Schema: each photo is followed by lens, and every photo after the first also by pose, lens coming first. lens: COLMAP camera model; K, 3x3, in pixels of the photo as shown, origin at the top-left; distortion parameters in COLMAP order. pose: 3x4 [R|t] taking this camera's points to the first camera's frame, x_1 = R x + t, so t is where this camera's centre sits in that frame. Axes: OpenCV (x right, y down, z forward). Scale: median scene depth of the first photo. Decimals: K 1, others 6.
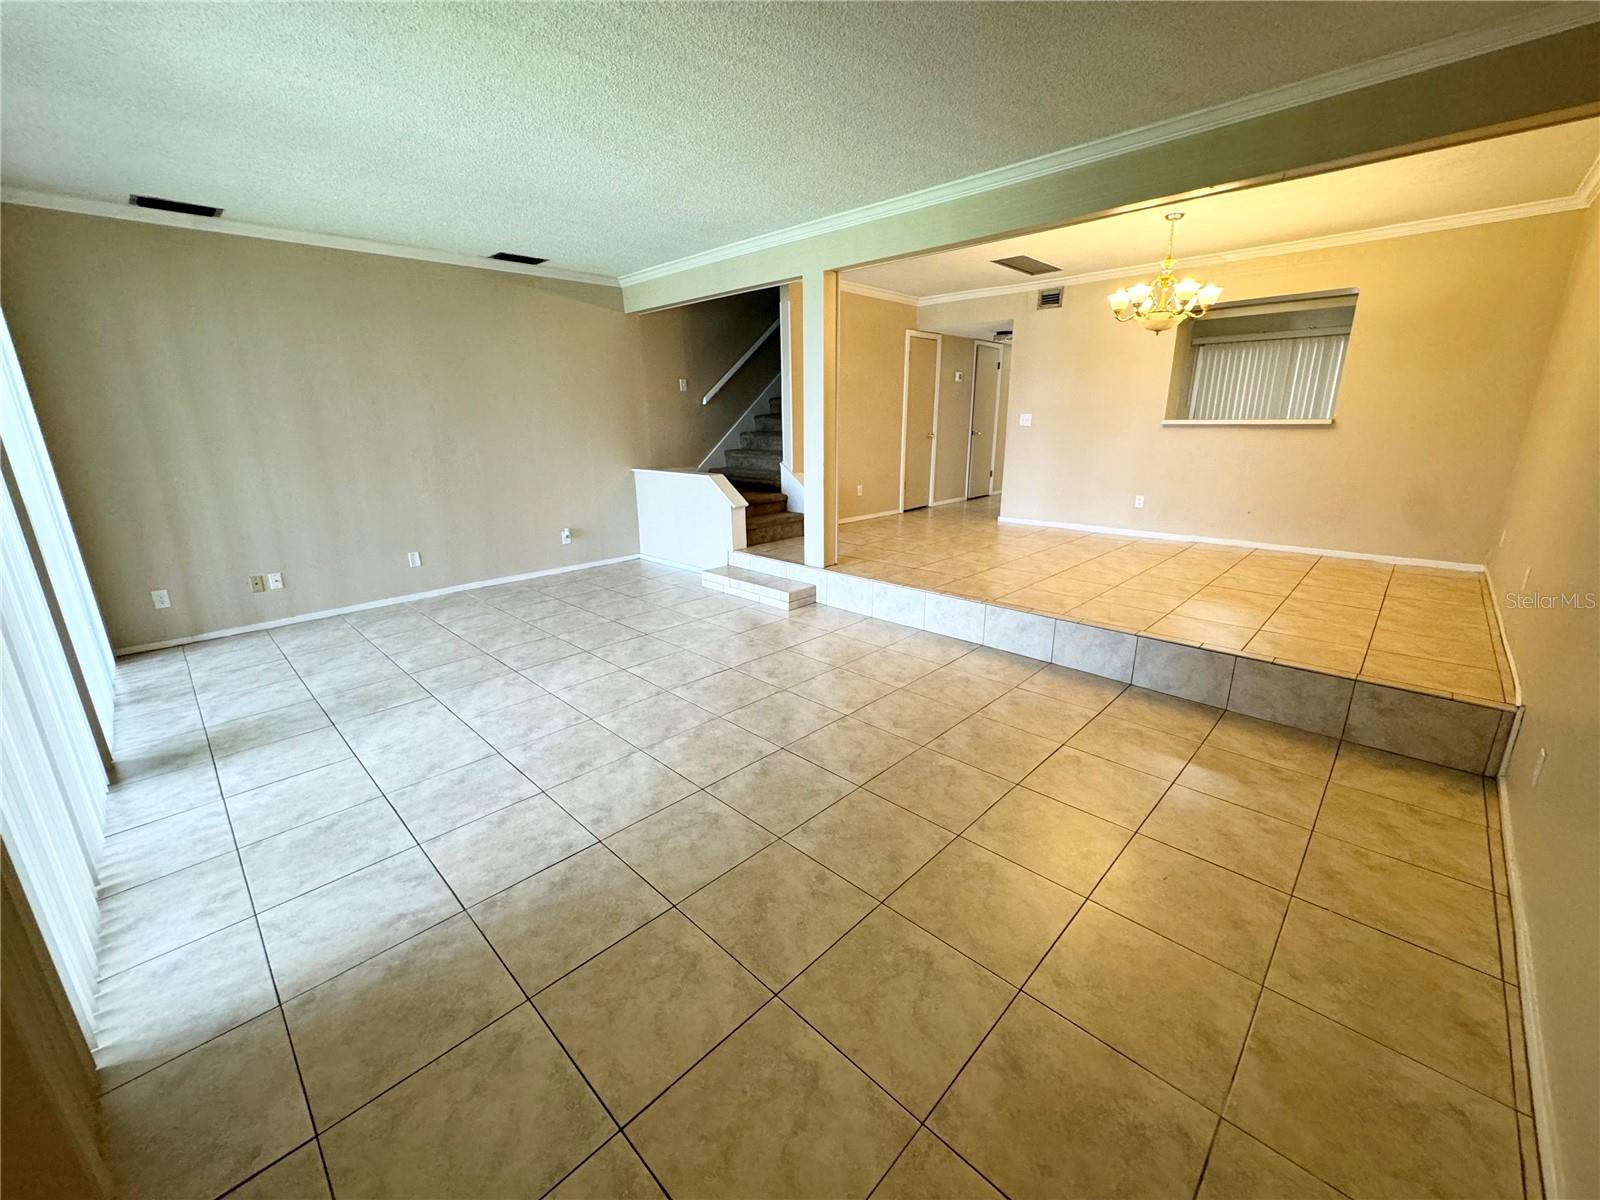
lens RADIAL K [[639.4, 0, 800.0], [0, 639.4, 600.0], [0, 0, 1]] dist [-0.001255, -0.000220]
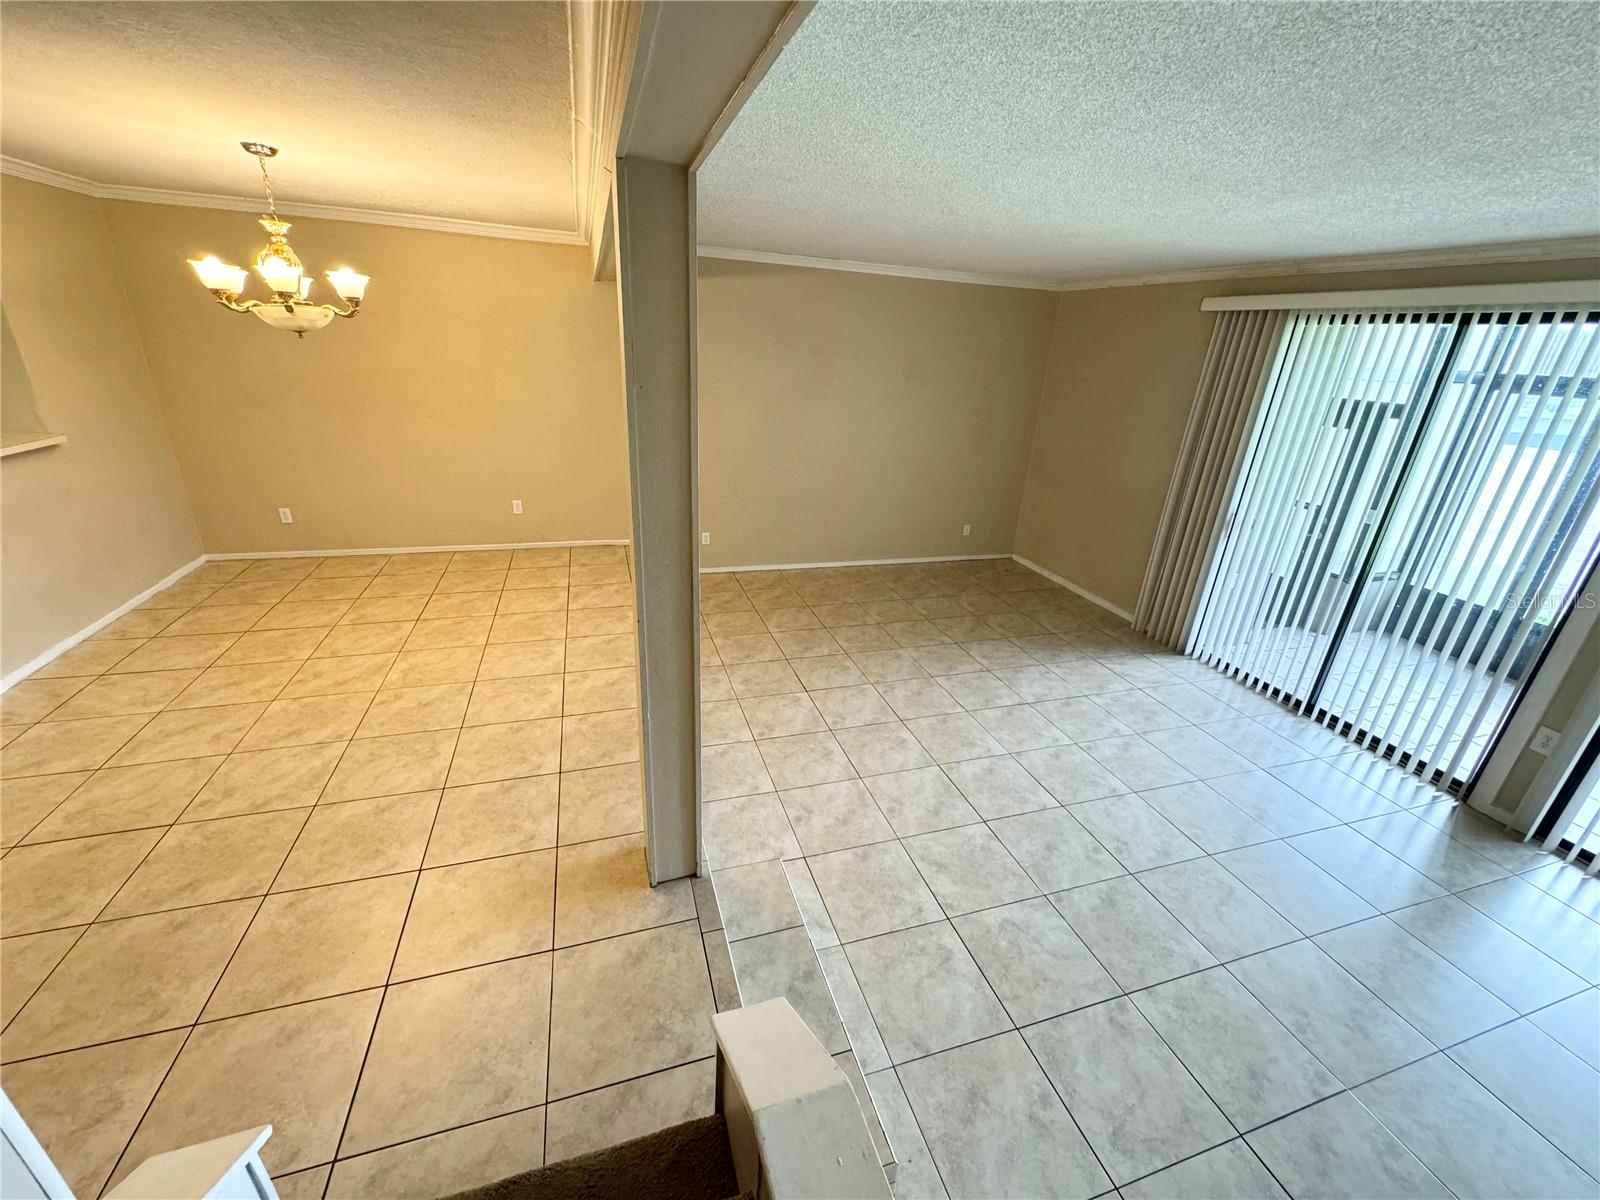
lens RADIAL K [[639.4, 0, 800.0], [0, 639.4, 600.0], [0, 0, 1]] dist [-0.001255, -0.000220]
pose [[-0.880536, -0.214556, 0.422638, -0.327180], [0.084416, 0.806434, 0.585268, -0.768316], [-0.466402, 0.551026, -0.691982, 1.941241]]
